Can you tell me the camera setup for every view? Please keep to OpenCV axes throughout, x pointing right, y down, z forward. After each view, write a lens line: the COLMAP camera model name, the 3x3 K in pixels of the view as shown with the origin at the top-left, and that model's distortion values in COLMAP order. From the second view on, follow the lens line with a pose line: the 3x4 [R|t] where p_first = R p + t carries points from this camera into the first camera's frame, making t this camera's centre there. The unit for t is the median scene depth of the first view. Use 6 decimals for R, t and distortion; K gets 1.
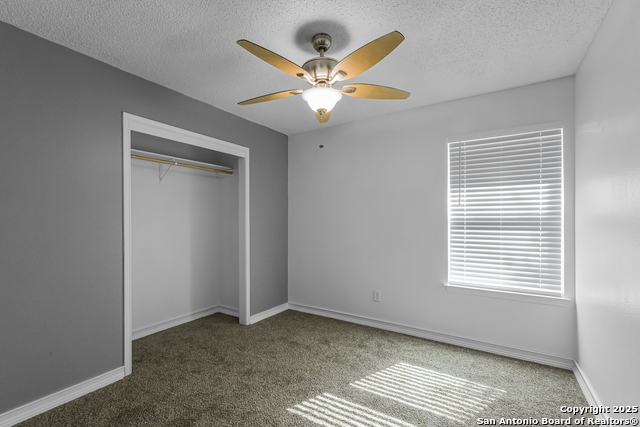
lens RADIAL K [[279.2, 0, 325.2], [0, 279.2, 216.8], [0, 0, 1]] dist [0.001608, 0.001212]
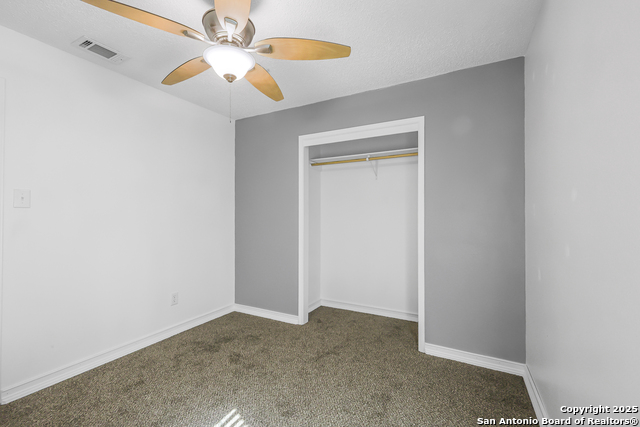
lens RADIAL K [[279.2, 0, 320.4], [0, 279.2, 210.6], [0, 0, 1]] dist [0.001608, 0.001212]
pose [[0.058386, -0.011973, -0.998222, 0.537949], [0.009057, 0.999893, -0.011463, 0.015273], [0.998253, -0.008371, 0.058488, 0.802705]]
